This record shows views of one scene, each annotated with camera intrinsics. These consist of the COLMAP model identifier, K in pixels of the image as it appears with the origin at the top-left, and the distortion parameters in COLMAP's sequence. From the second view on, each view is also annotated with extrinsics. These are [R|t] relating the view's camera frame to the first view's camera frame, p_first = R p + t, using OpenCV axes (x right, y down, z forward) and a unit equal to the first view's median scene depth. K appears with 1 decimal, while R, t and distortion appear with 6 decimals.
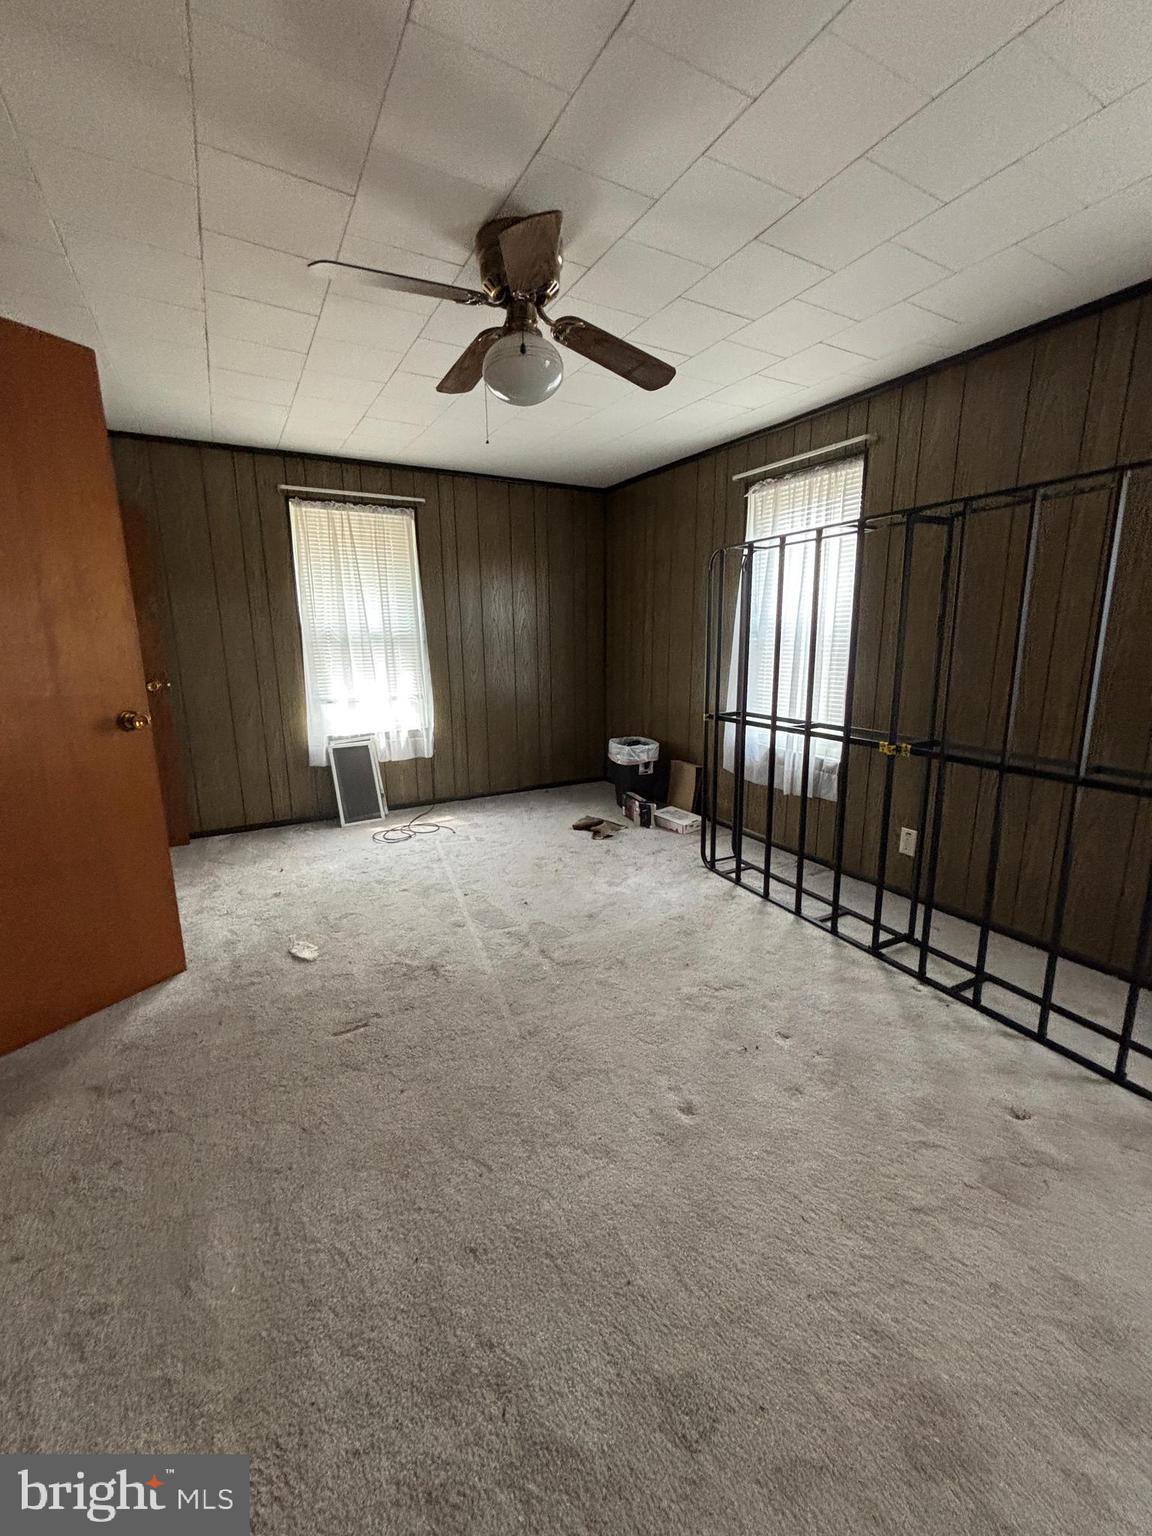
lens RADIAL K [[616.0, 0, 581.5], [0, 616.0, 767.0], [0, 0, 1]] dist [0.002598, 0.000012]
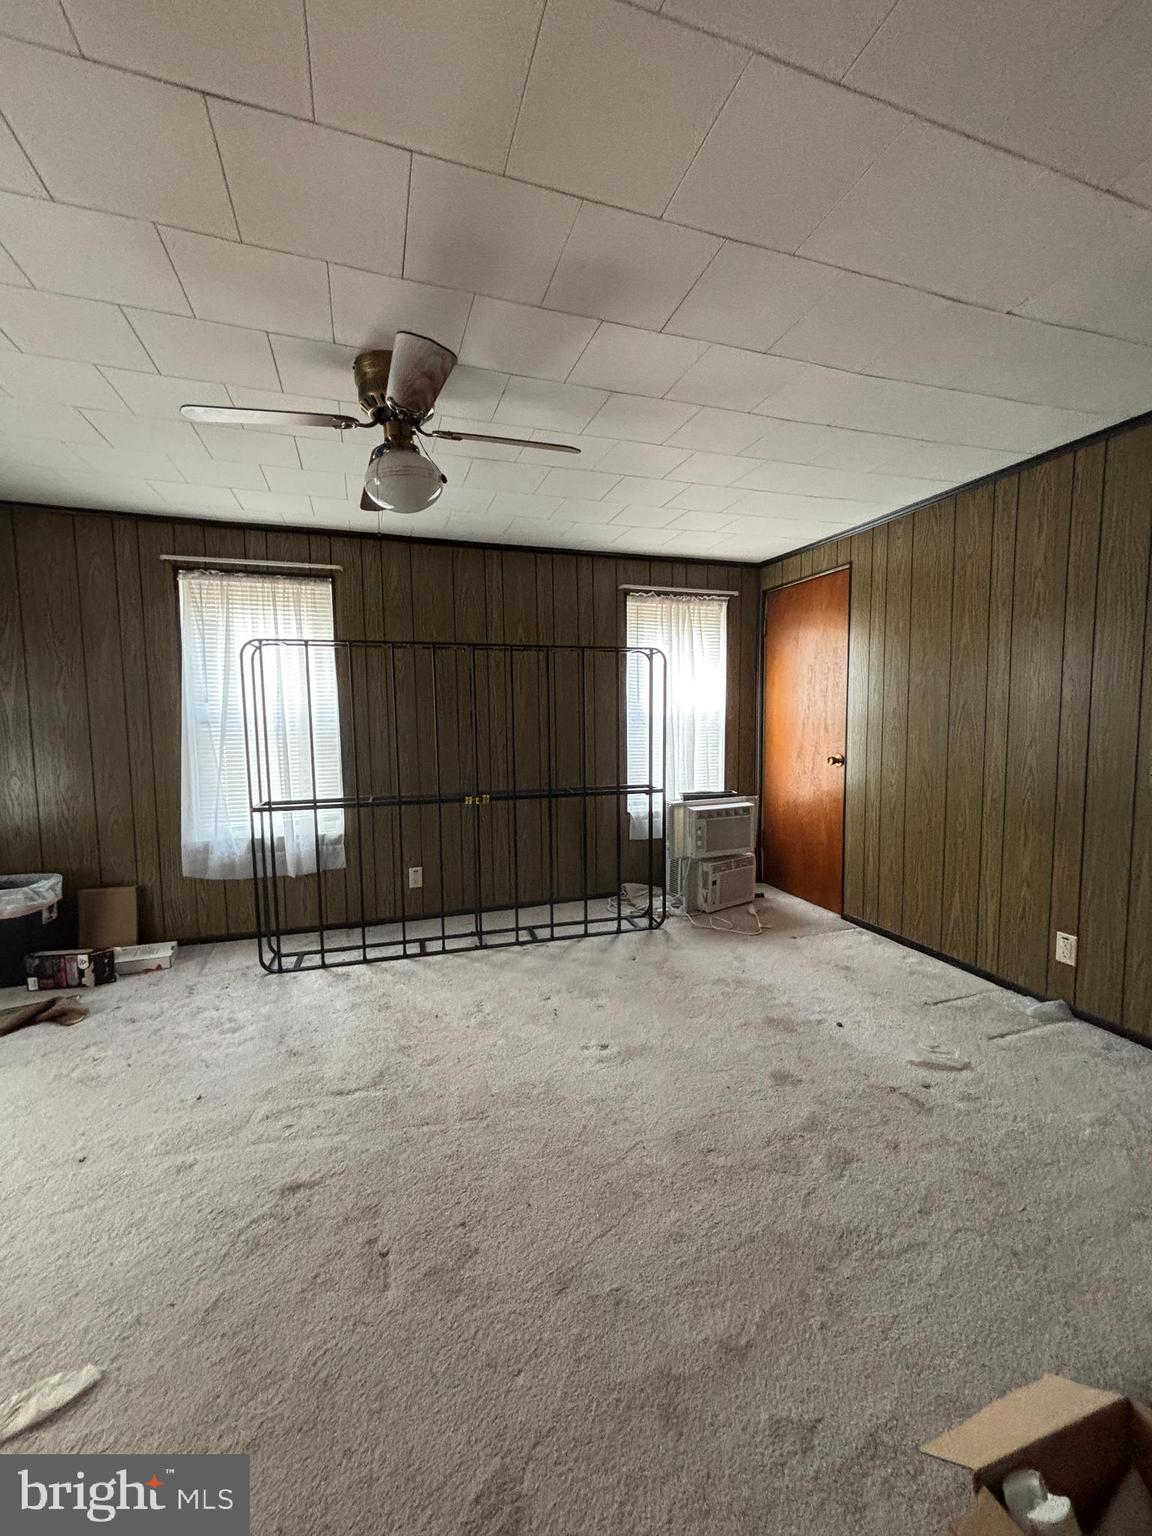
lens RADIAL K [[616.0, 0, 581.5], [0, 616.0, 767.0], [0, 0, 1]] dist [0.002598, 0.000012]
pose [[0.186243, -0.079473, 0.979284, -0.691712], [0.220578, 0.974662, 0.037148, -0.081551], [-0.957423, 0.209090, 0.199054, 0.367182]]
